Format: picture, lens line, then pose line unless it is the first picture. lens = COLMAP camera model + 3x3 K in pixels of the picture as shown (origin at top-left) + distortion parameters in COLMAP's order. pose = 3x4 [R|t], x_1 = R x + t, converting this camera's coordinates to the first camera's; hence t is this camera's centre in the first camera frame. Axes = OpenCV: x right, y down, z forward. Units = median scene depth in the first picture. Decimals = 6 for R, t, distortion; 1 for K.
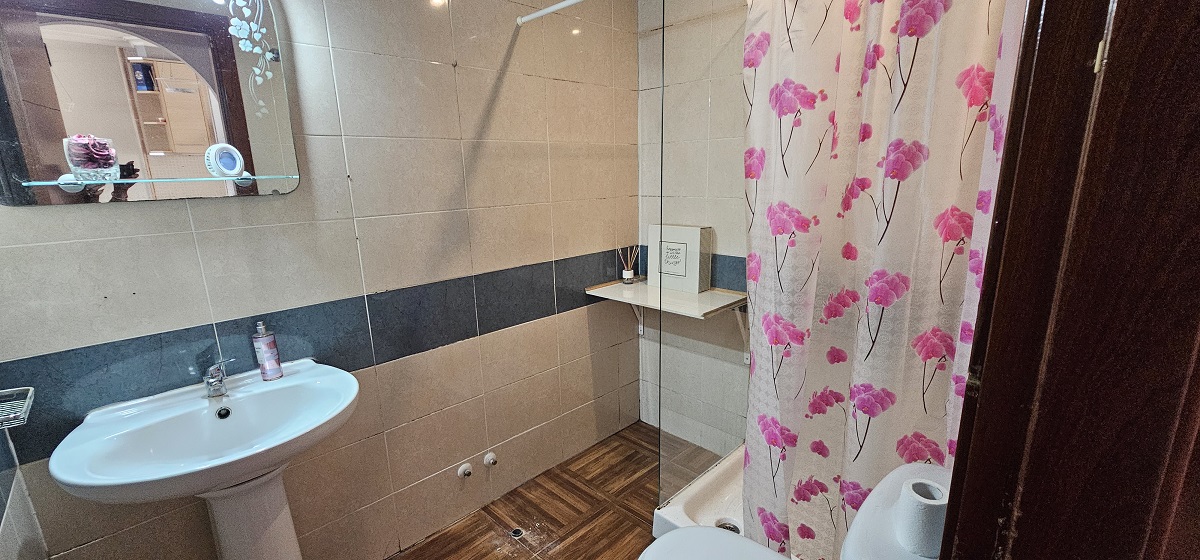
lens RADIAL K [[491.7, 0, 601.5], [0, 491.7, 284.9], [0, 0, 1]] dist [-0.001862, 0.000007]
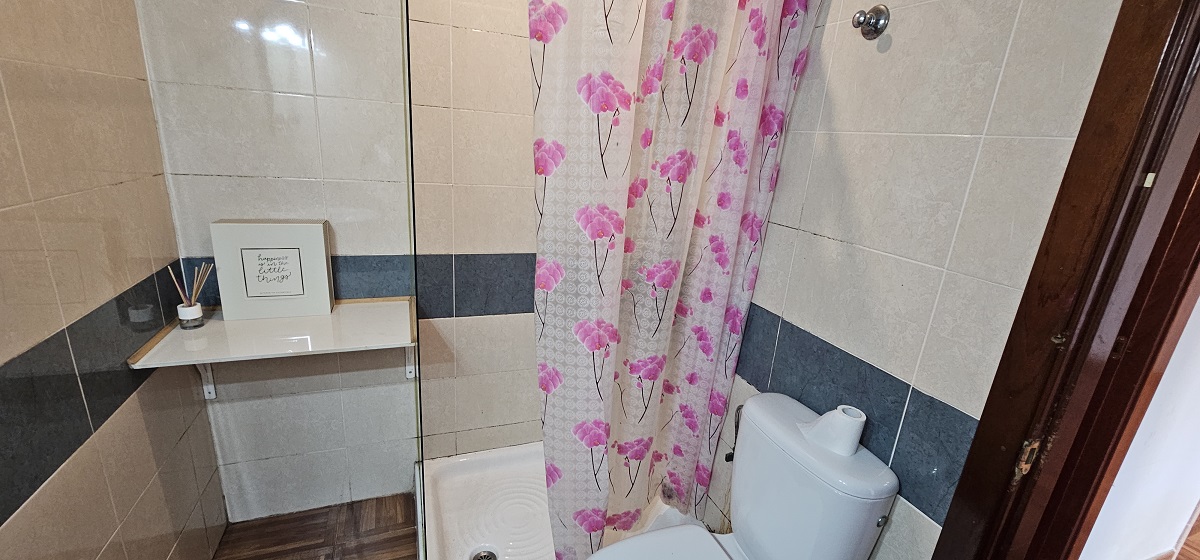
lens RADIAL K [[491.7, 0, 601.5], [0, 491.7, 284.9], [0, 0, 1]] dist [-0.001862, 0.000007]
pose [[0.403110, -0.212768, 0.890074, -0.338457], [0.124791, 0.976293, 0.176861, -0.122496], [-0.906604, 0.039779, 0.420104, 0.403857]]
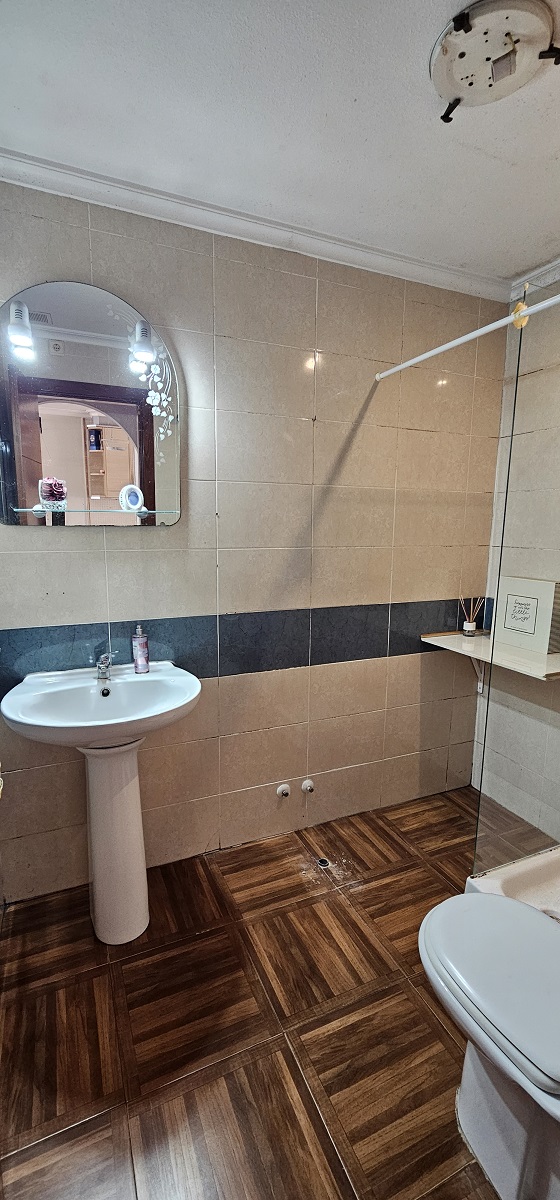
lens RADIAL K [[491.7, 0, 270.8], [0, 491.7, 601.7], [0, 0, 1]] dist [-0.001862, 0.000007]
pose [[0.926263, 0.092509, -0.365347, 0.052946], [-0.116422, 0.992228, -0.043925, 0.023631], [0.358444, 0.083221, 0.929834, -0.039139]]
